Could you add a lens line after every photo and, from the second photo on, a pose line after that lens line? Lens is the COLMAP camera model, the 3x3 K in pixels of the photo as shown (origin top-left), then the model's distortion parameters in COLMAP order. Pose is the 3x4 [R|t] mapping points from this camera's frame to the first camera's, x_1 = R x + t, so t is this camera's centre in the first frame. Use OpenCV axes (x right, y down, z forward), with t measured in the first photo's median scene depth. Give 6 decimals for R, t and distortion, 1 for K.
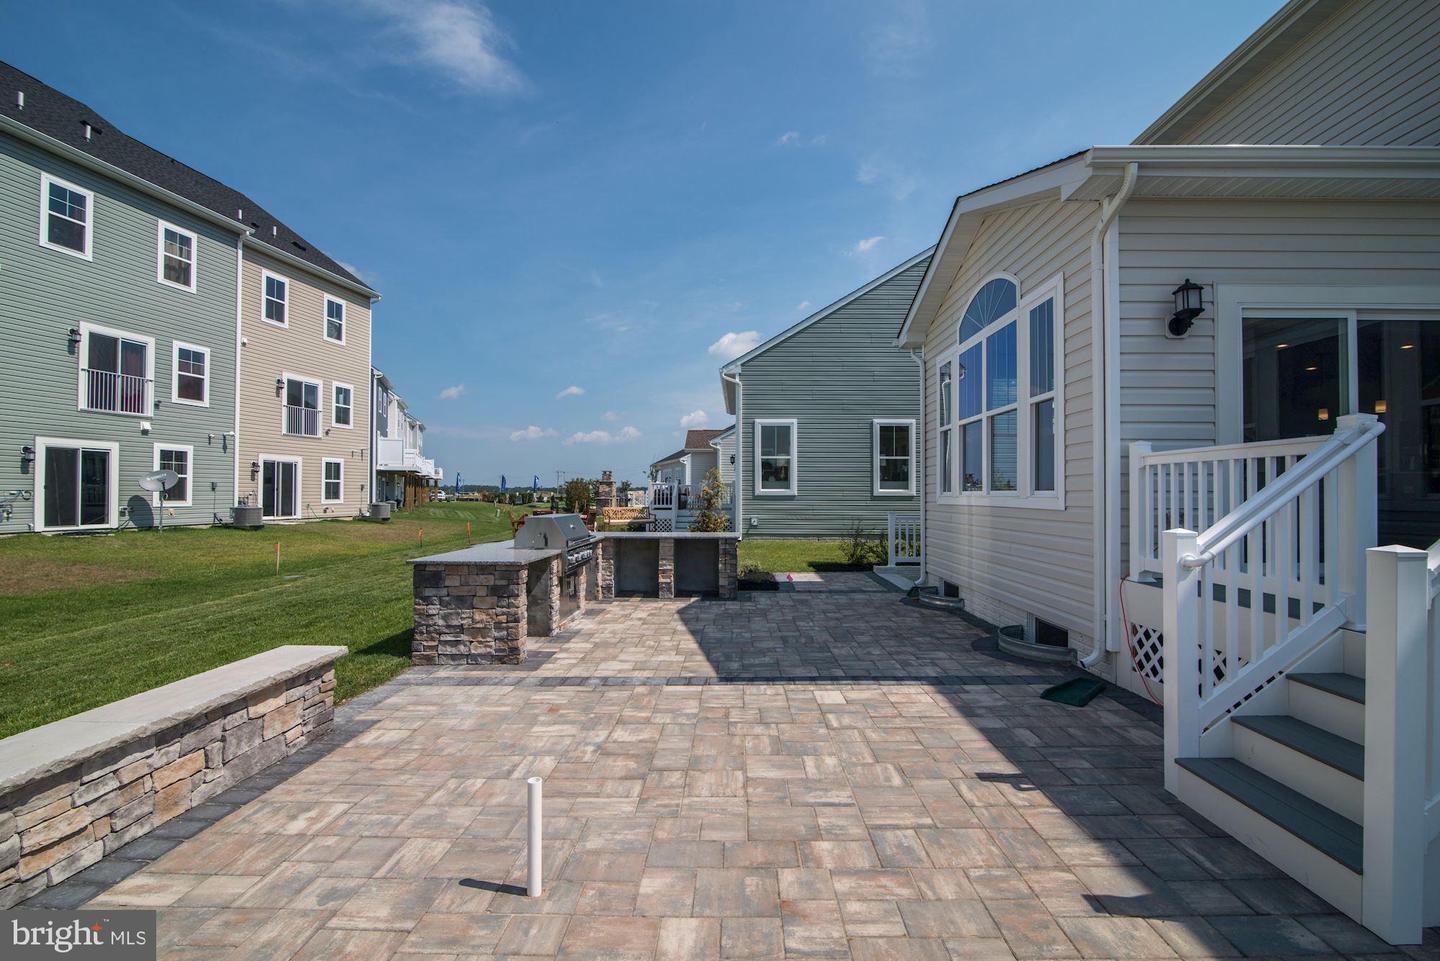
lens RADIAL K [[647.7, 0, 720.0], [0, 647.7, 480.5], [0, 0, 1]] dist [-0.000843, -0.000073]
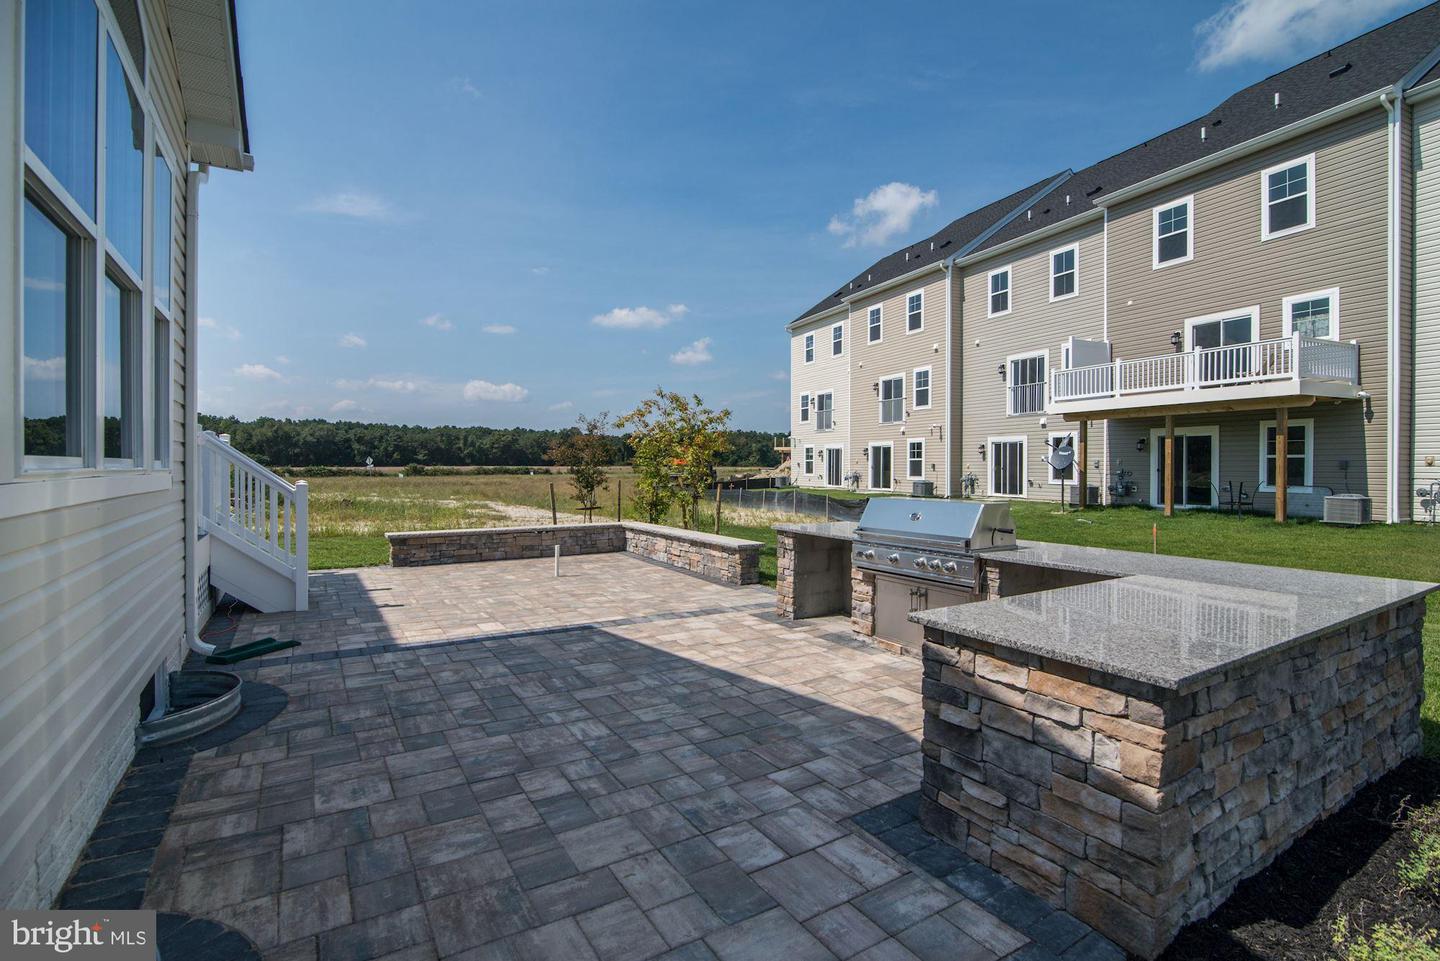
lens RADIAL K [[647.7, 0, 720.0], [0, 647.7, 480.5], [0, 0, 1]] dist [-0.000843, -0.000073]
pose [[-0.829810, 0.004312, -0.558029, 0.459848], [0.004197, 0.999990, 0.001486, 0.044720], [0.558030, -0.001108, -0.829820, 2.098770]]
